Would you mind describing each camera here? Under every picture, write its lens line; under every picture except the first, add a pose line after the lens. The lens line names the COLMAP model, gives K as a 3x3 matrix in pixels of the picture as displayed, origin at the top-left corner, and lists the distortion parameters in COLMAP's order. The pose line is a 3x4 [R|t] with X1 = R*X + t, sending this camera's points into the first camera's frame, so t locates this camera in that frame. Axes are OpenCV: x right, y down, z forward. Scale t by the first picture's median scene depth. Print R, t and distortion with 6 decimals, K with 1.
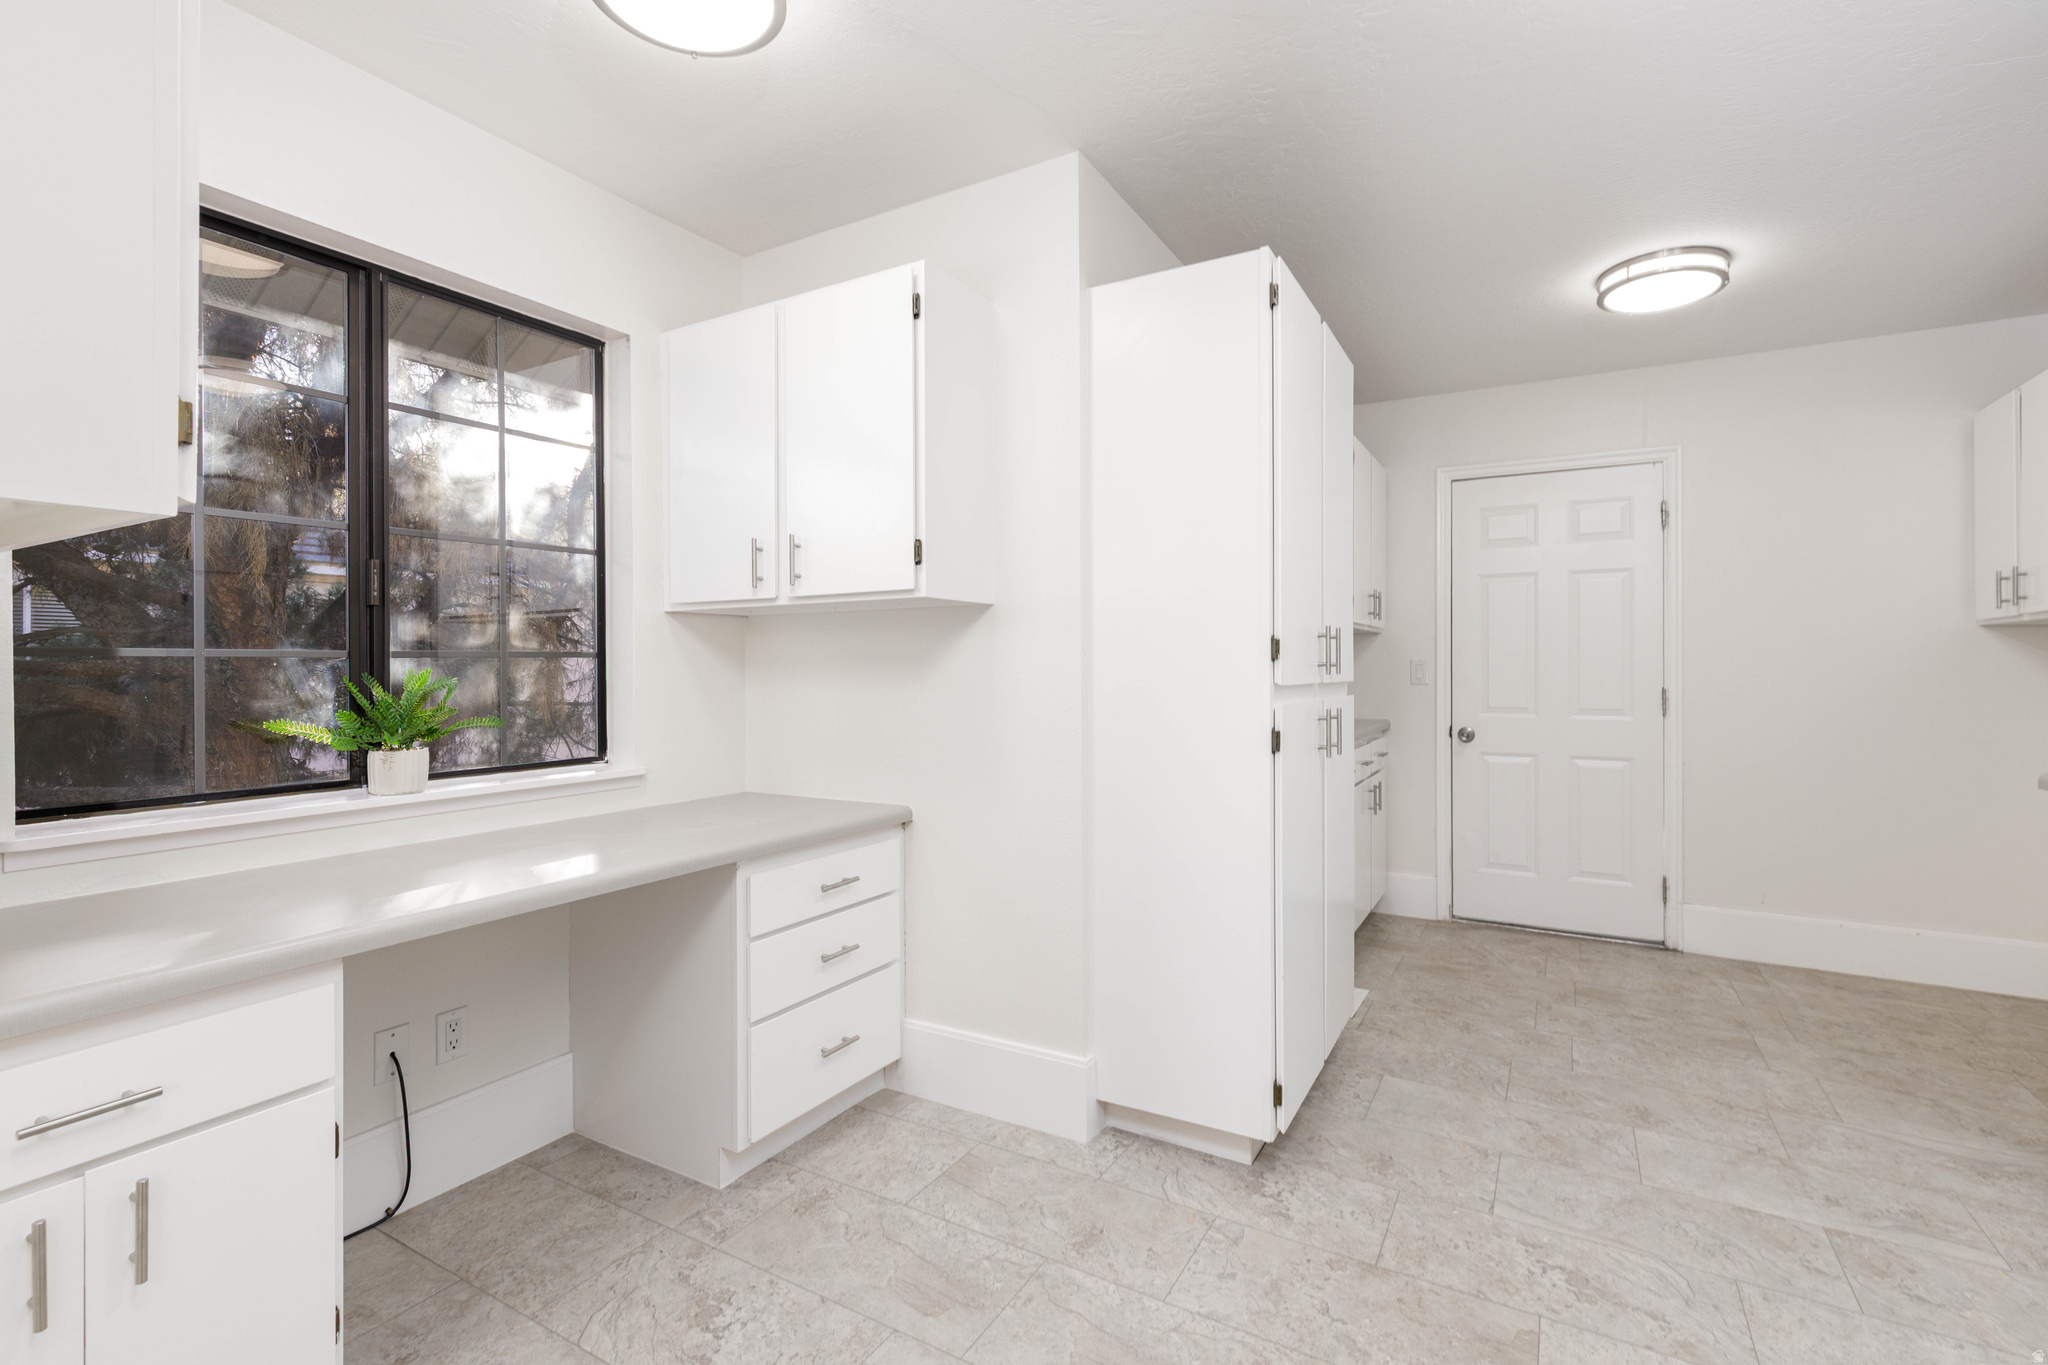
lens RADIAL K [[922.9, 0, 1026.8], [0, 922.9, 666.1], [0, 0, 1]] dist [0.004339, -0.000392]
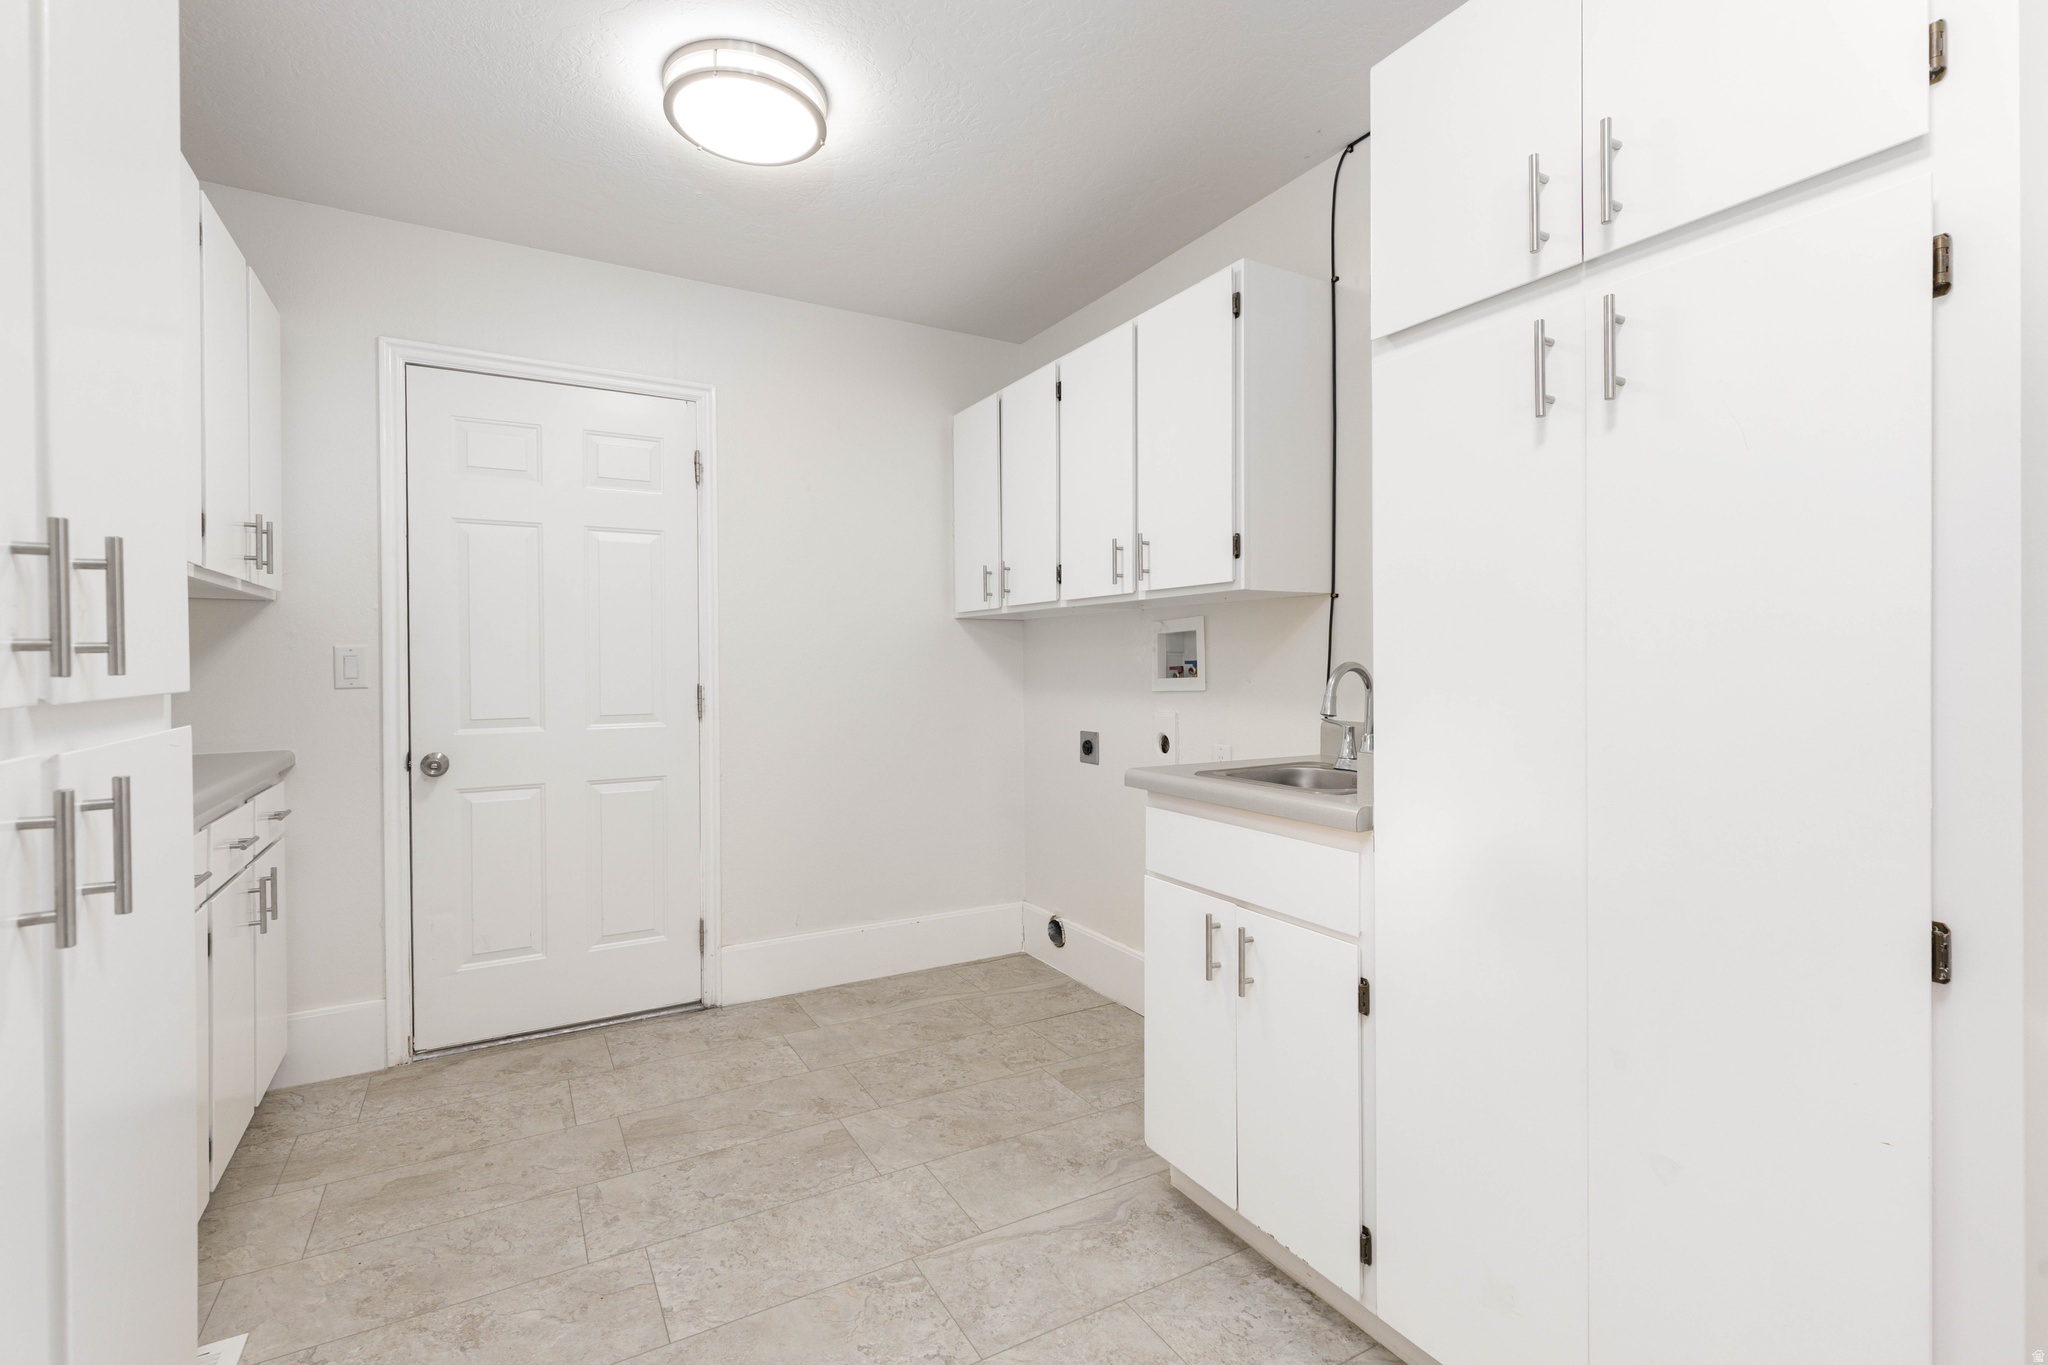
lens RADIAL K [[922.9, 0, 1026.8], [0, 922.9, 666.1], [0, 0, 1]] dist [0.004339, -0.000392]
pose [[0.500613, -0.008920, 0.865625, 0.155929], [0.004753, 0.999960, 0.007556, 0.003389], [-0.865658, 0.000331, 0.500635, 0.399903]]
